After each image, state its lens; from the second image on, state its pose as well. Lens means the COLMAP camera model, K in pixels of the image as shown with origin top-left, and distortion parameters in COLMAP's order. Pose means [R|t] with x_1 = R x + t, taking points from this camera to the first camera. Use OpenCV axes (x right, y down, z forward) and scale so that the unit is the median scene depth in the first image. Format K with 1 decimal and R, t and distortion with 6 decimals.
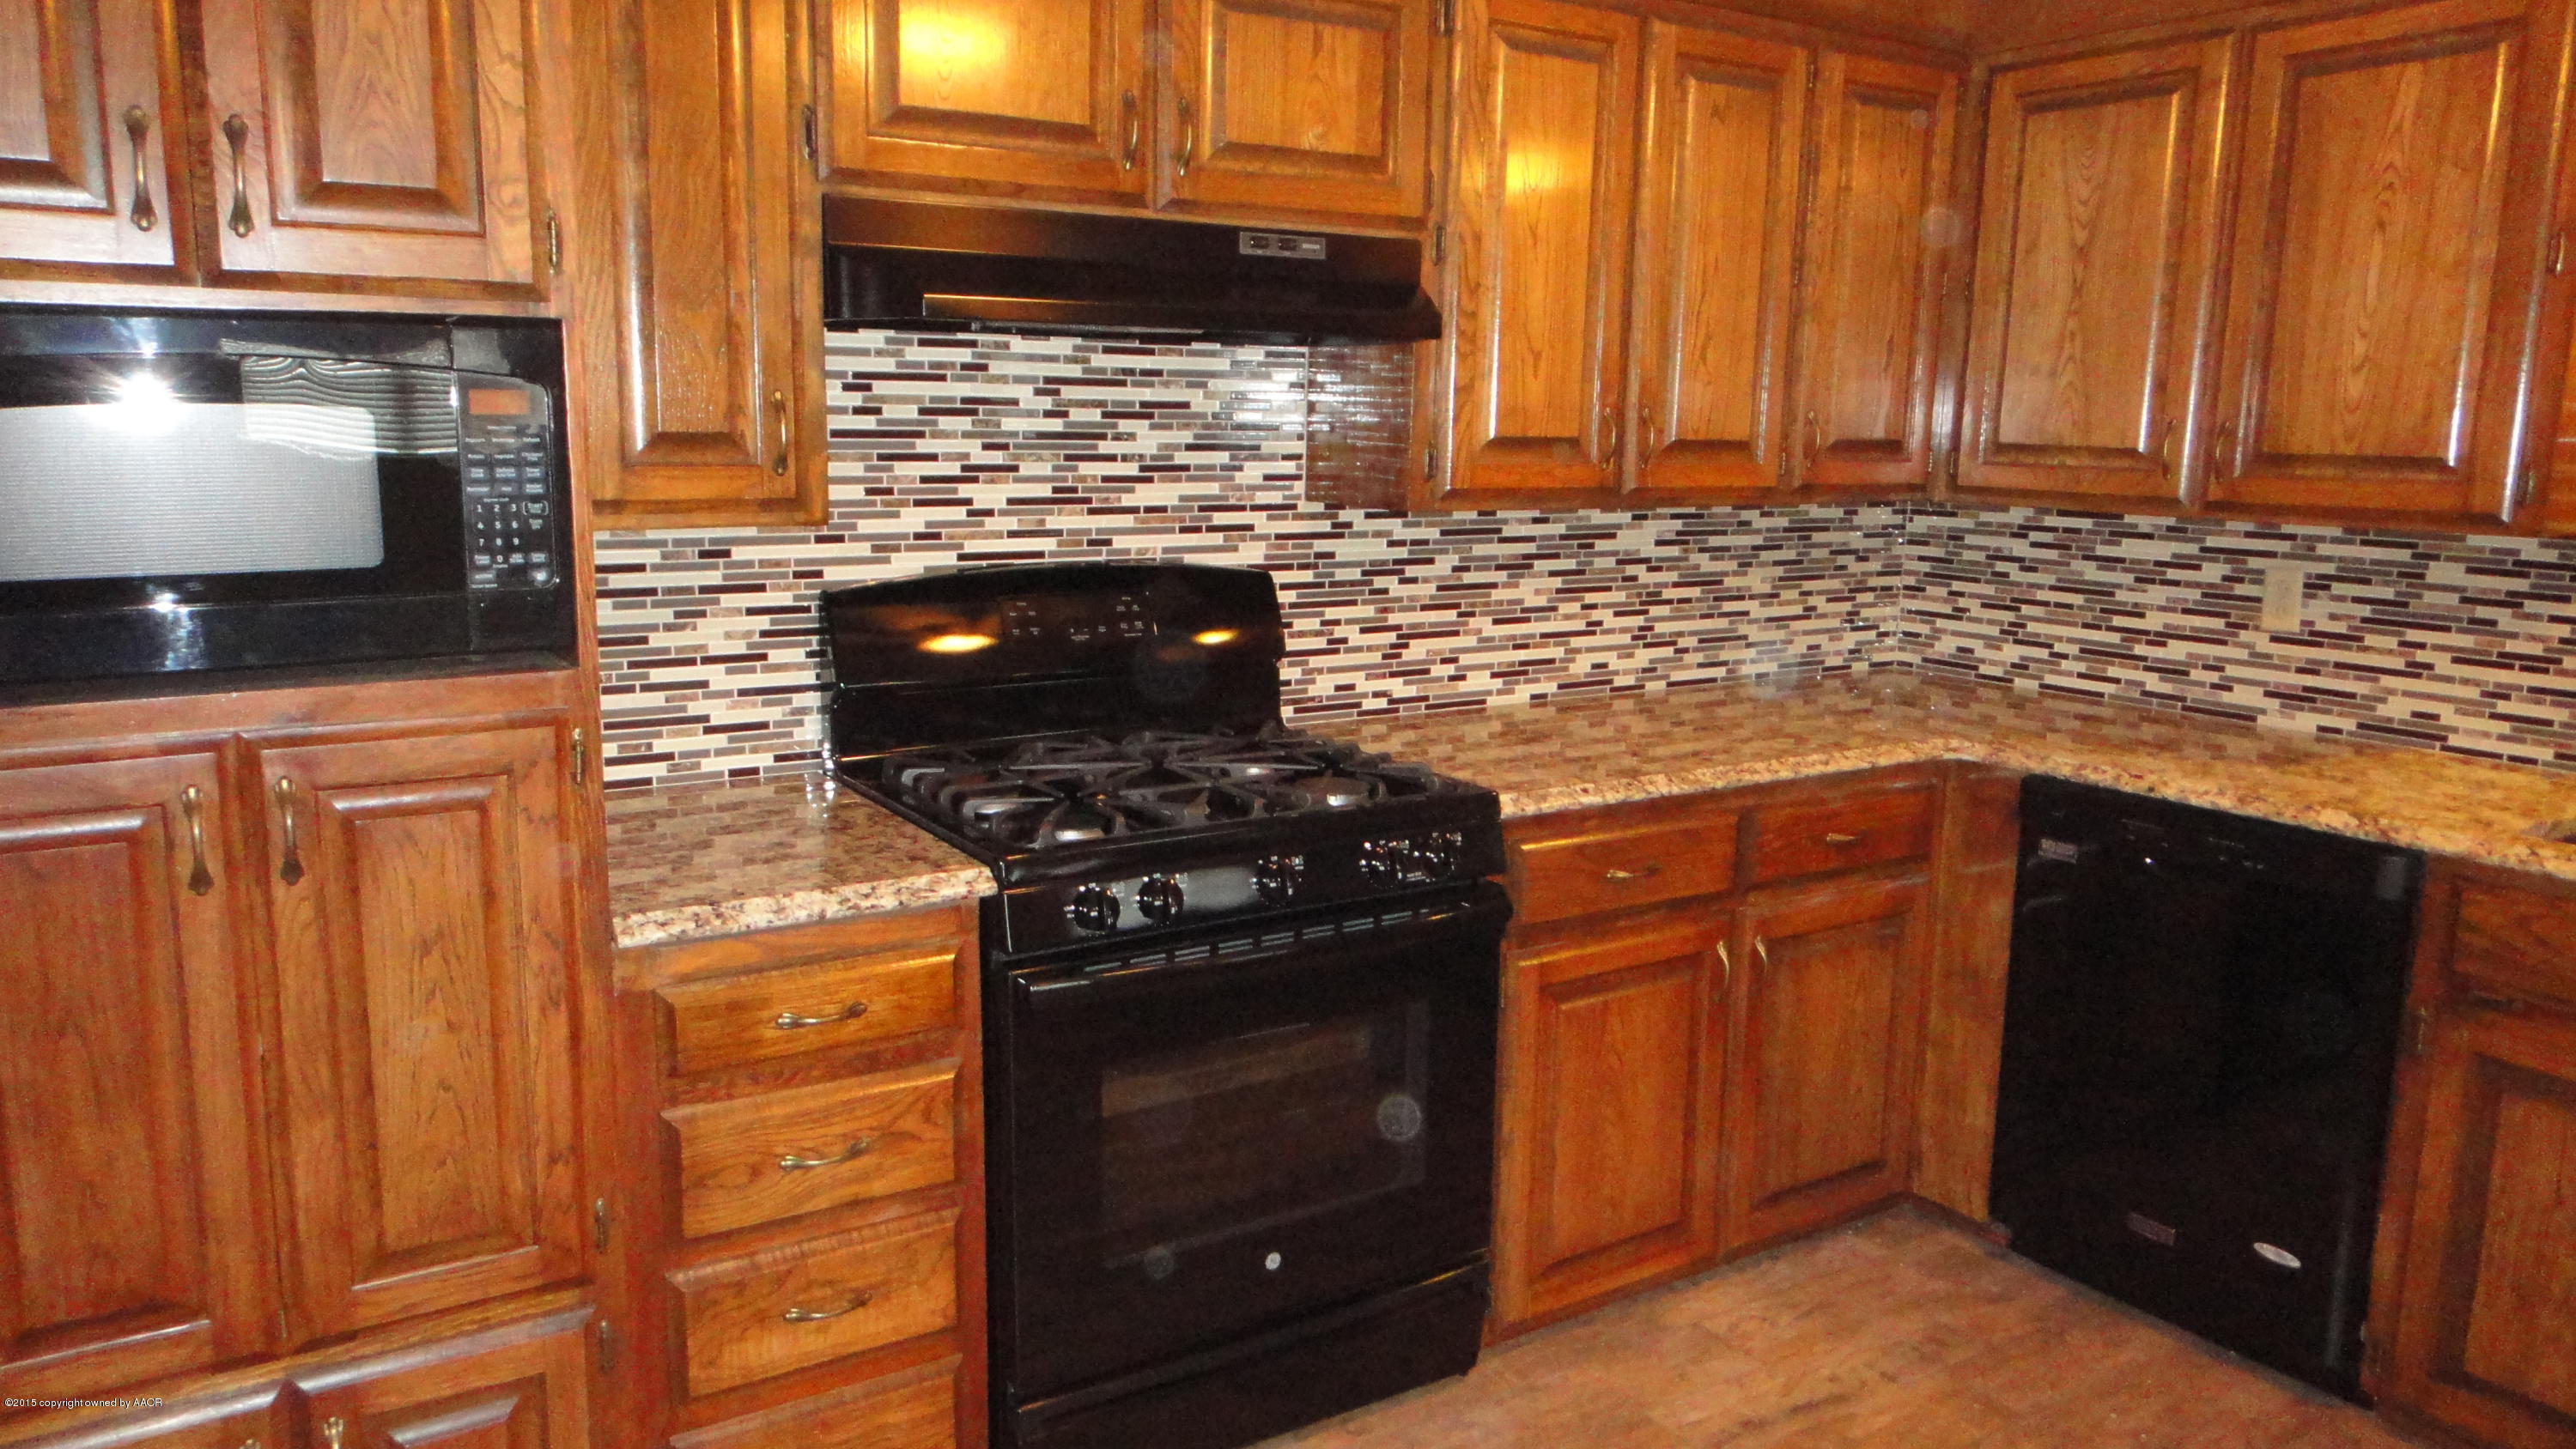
lens RADIAL K [[1791.3, 0, 1259.5], [0, 1791.3, 718.6], [0, 0, 1]] dist [-0.001284, -0.000433]
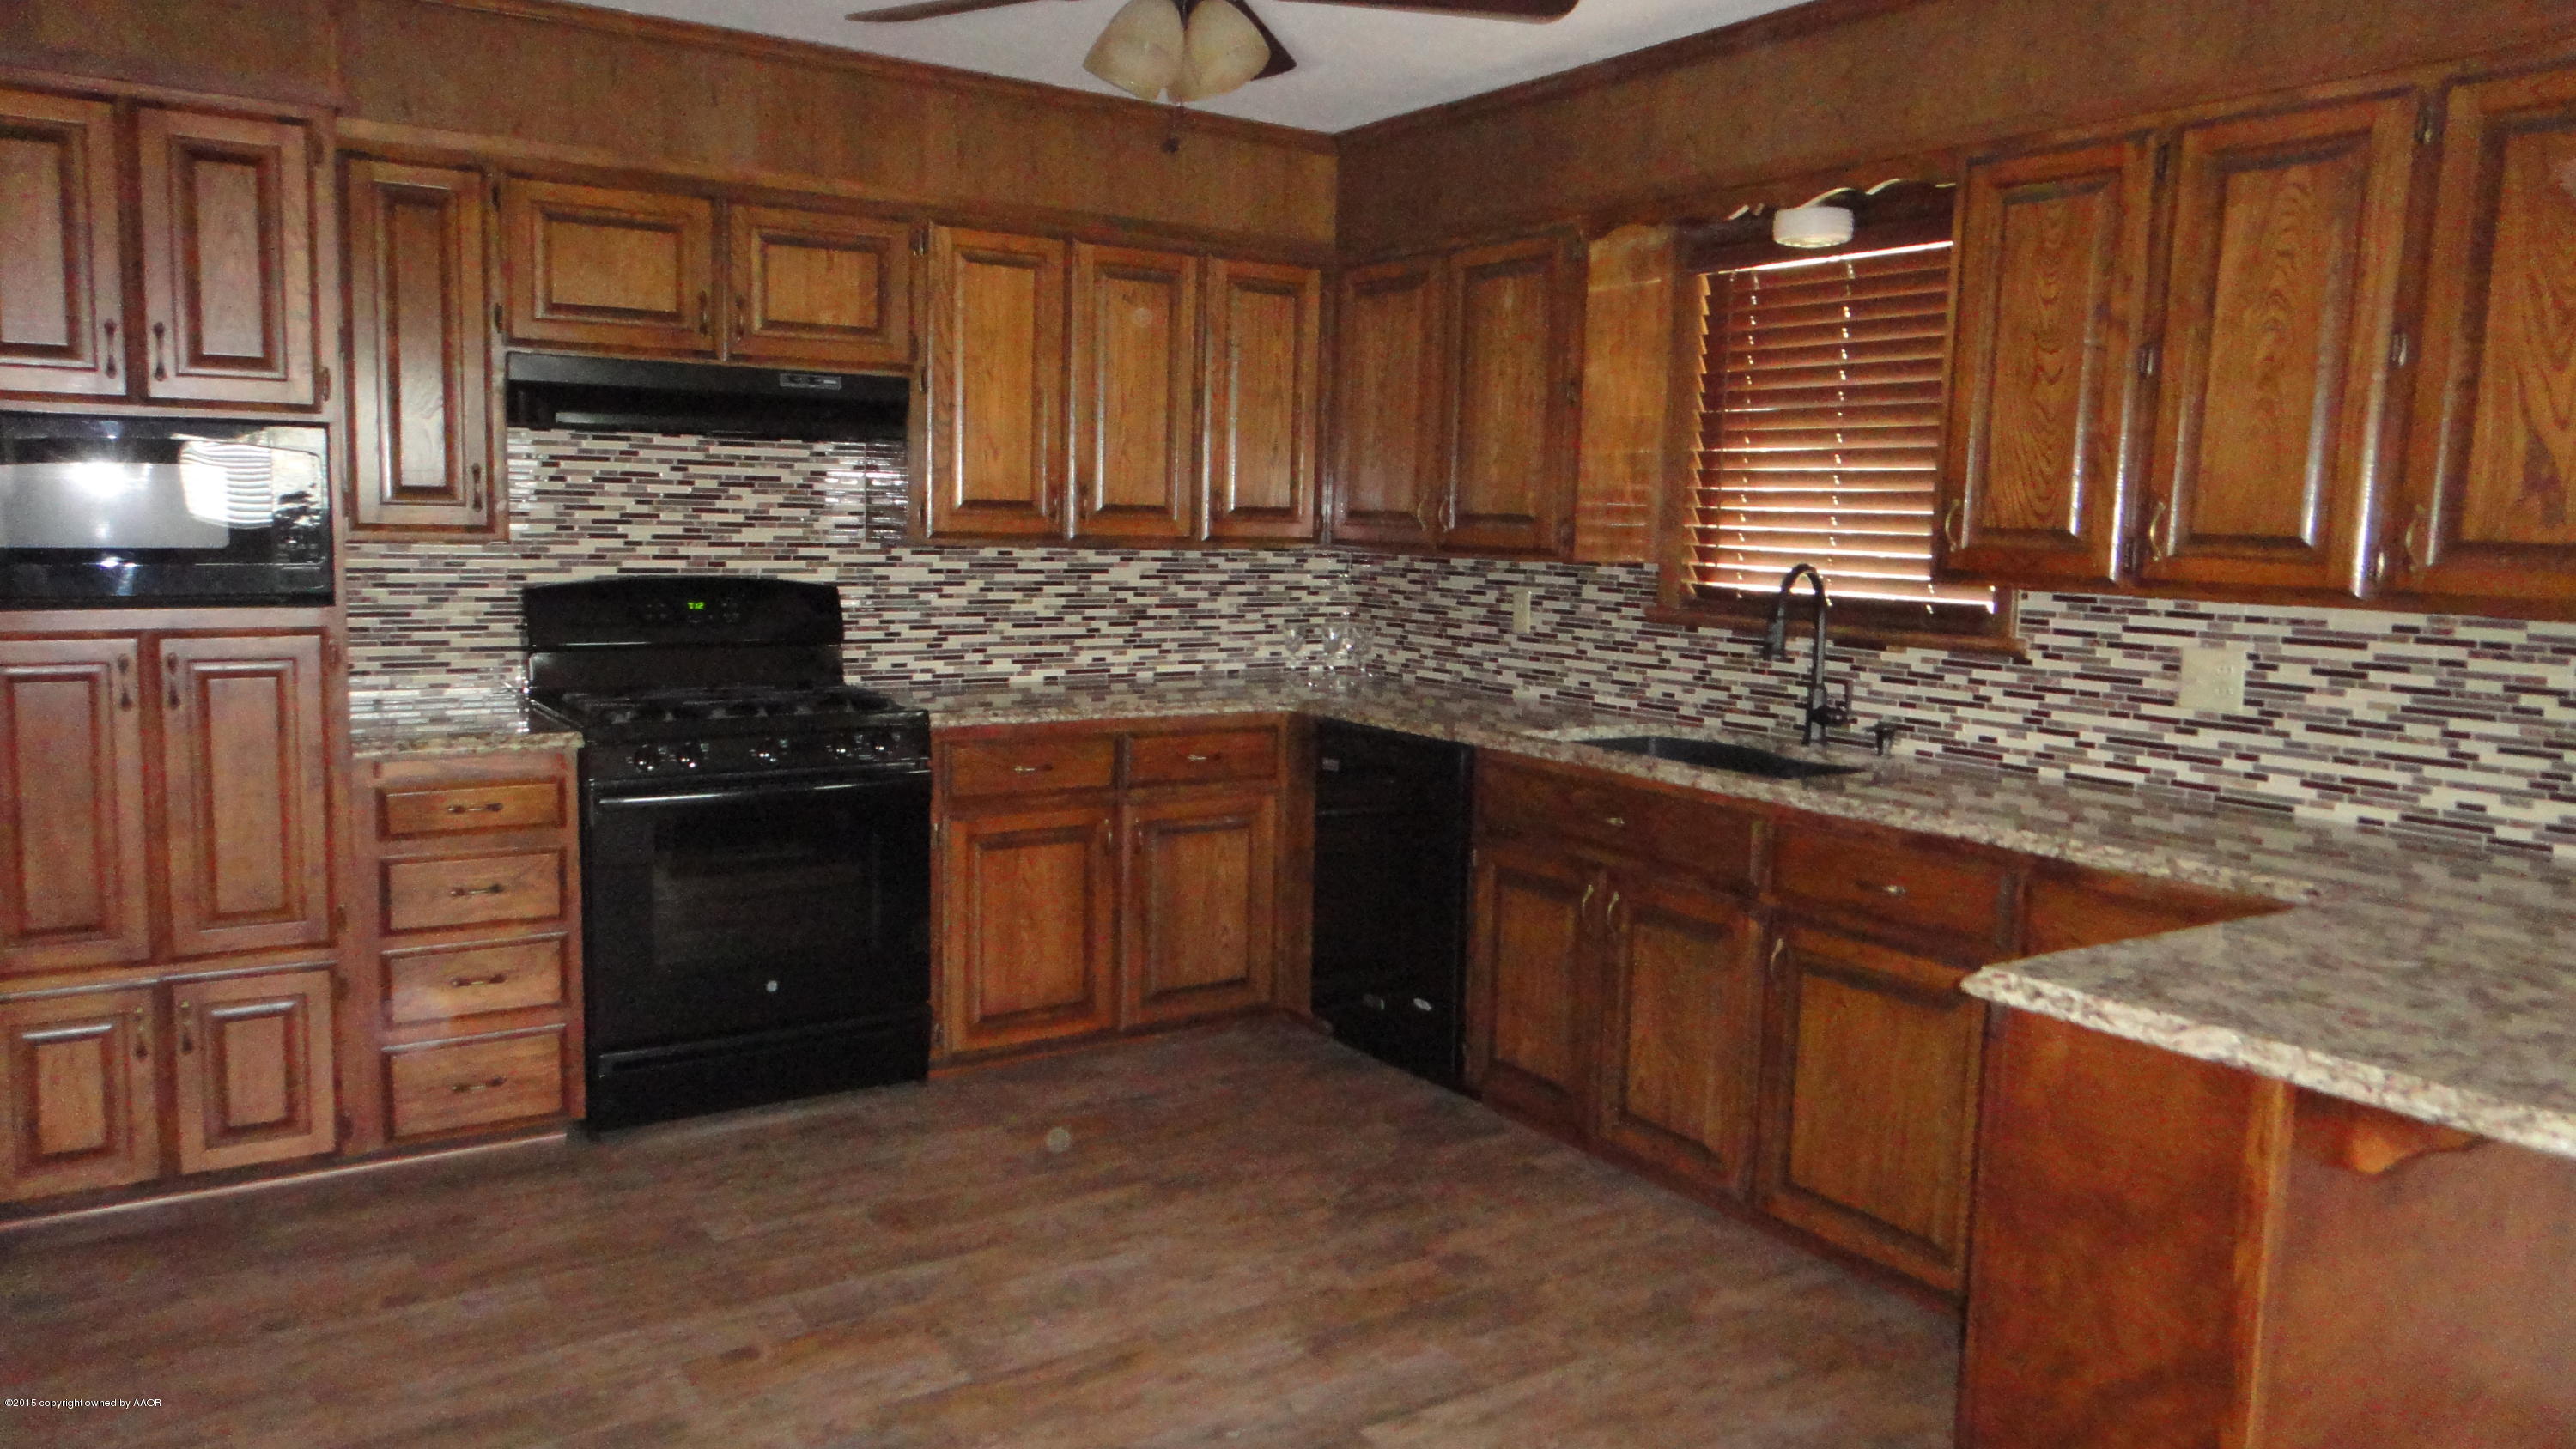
lens RADIAL K [[1791.3, 0, 1267.7], [0, 1791.3, 716.6], [0, 0, 1]] dist [-0.001284, -0.000433]
pose [[0.999871, 0.006769, 0.014576, 0.378217], [-0.006038, 0.998751, -0.049605, 0.112881], [-0.014893, 0.049511, 0.998663, -0.586161]]
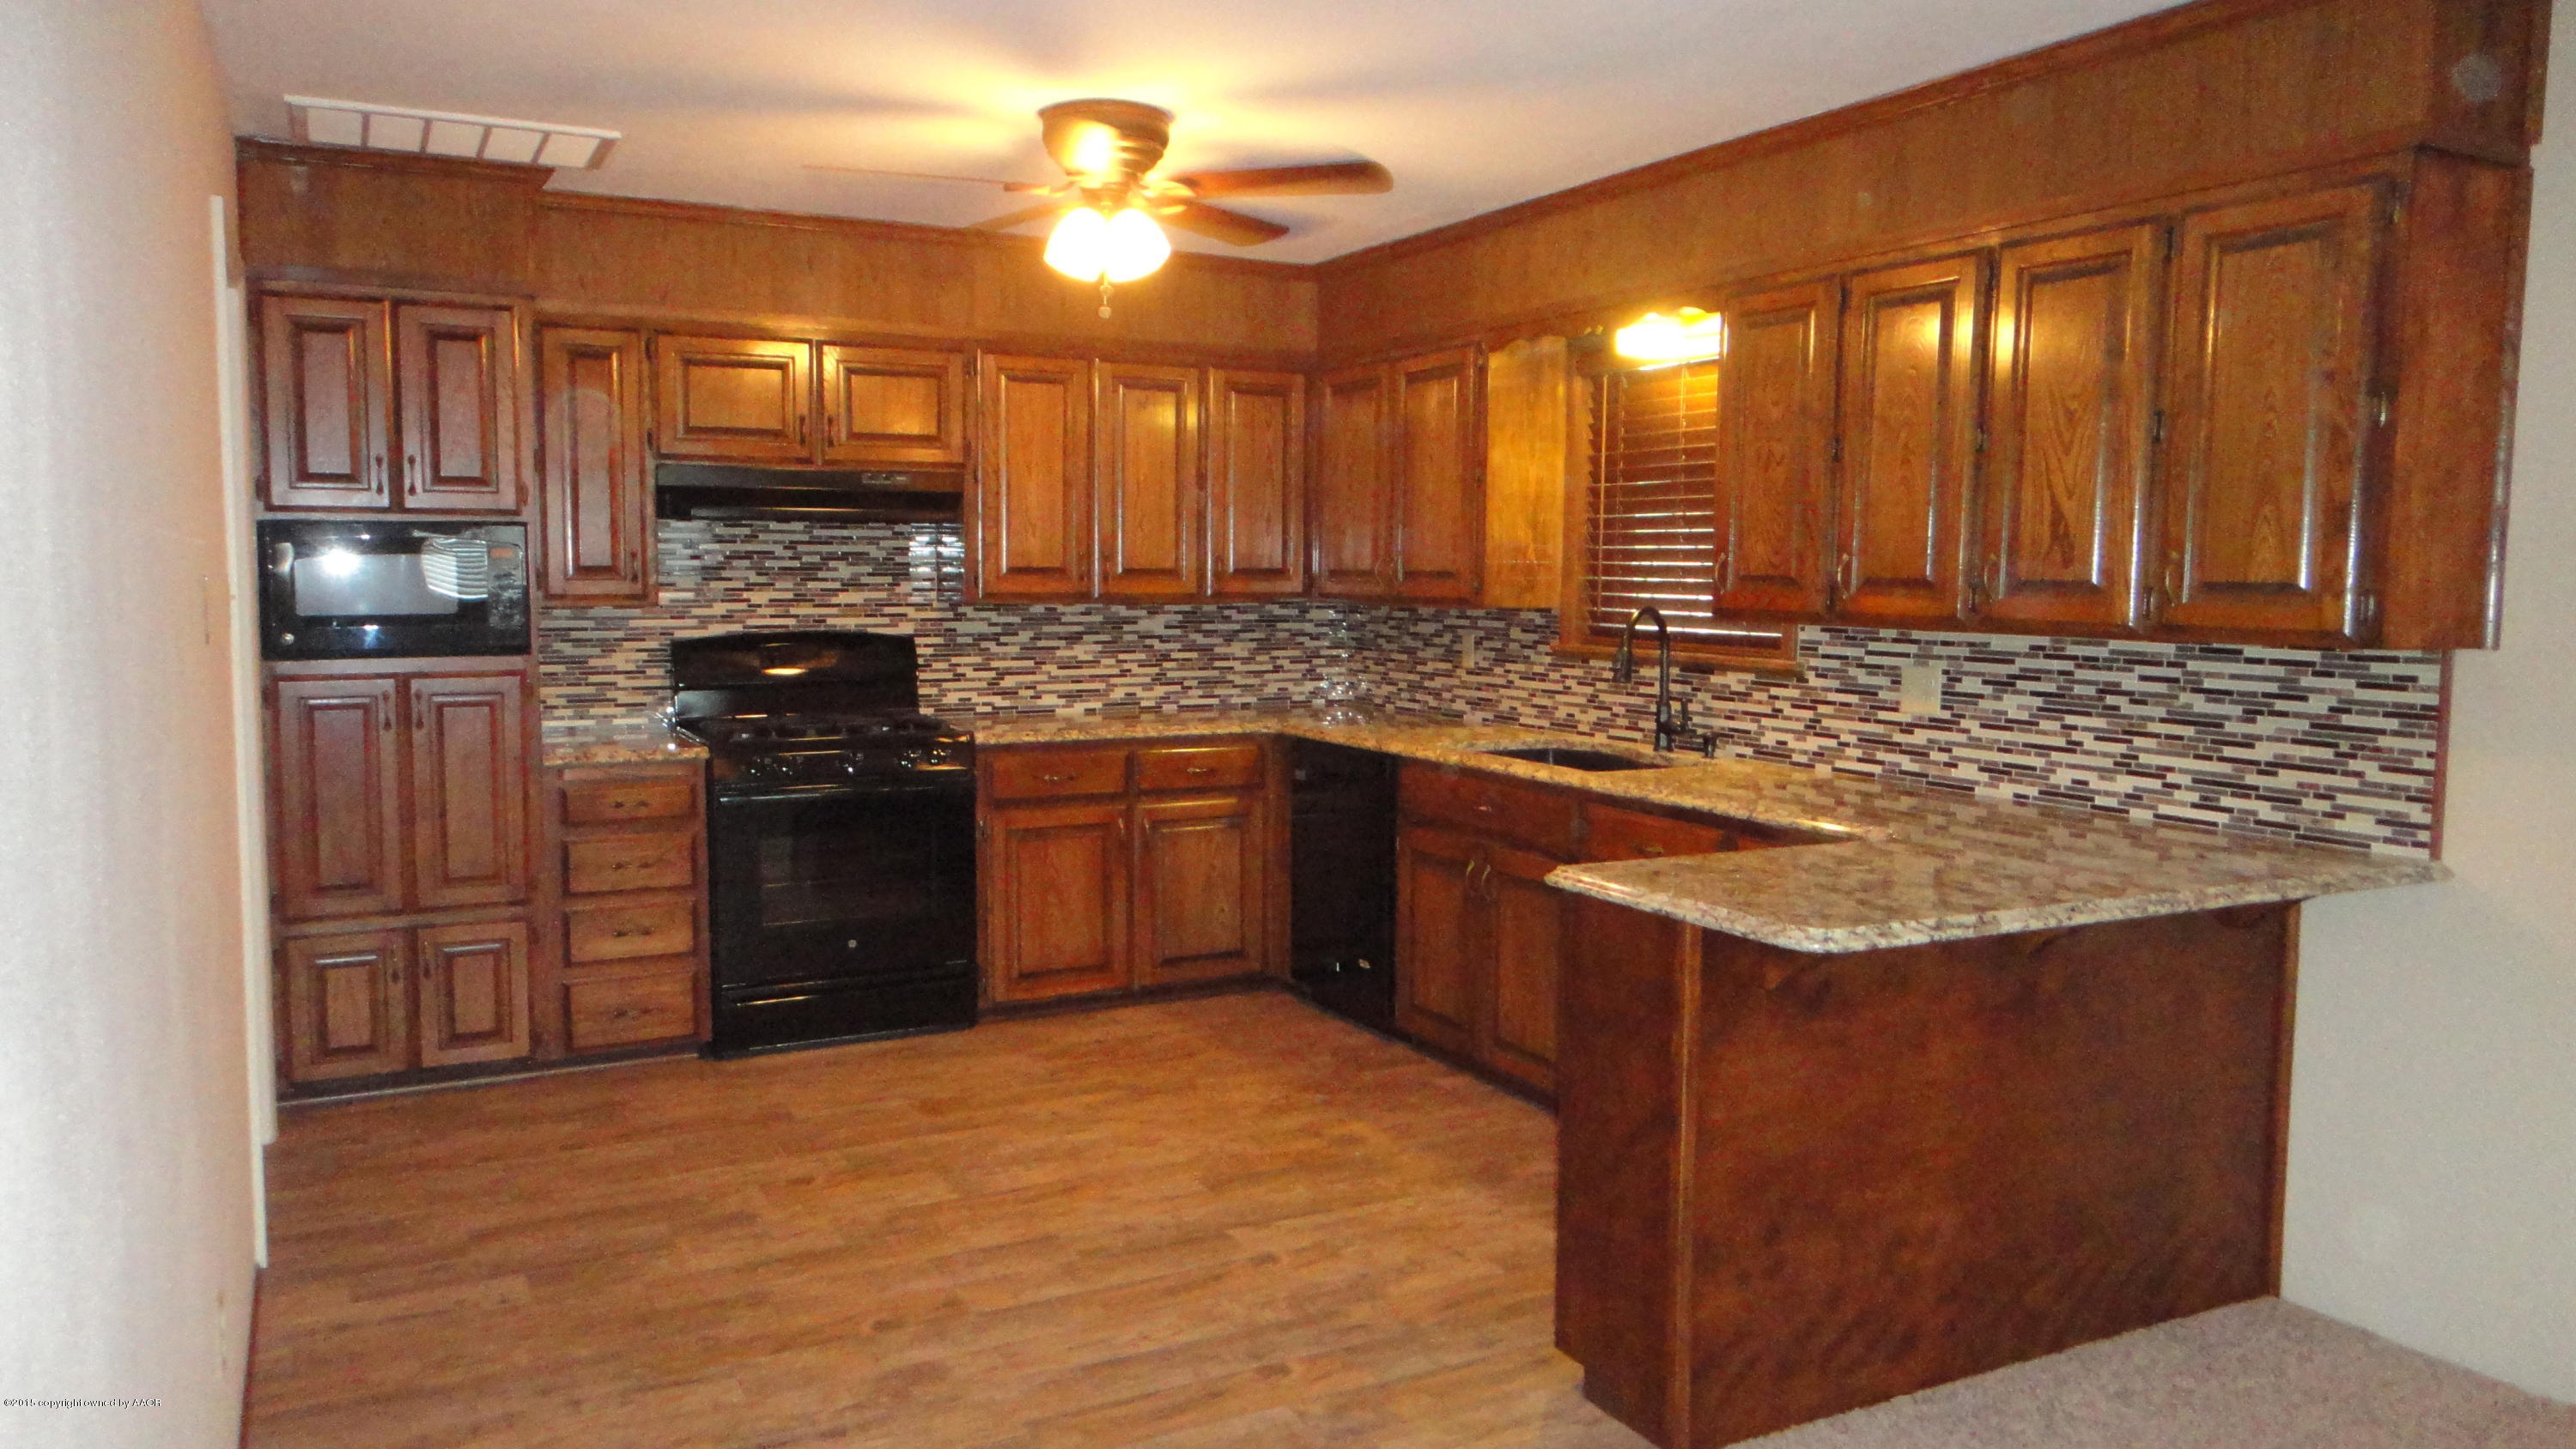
lens RADIAL K [[1791.3, 0, 1266.1], [0, 1791.3, 721.9], [0, 0, 1]] dist [-0.001284, -0.000433]
pose [[0.996397, -0.003175, -0.084756, 0.589566], [-0.003379, 0.997020, -0.077063, 0.171013], [0.084749, 0.077072, 0.993417, -0.967604]]
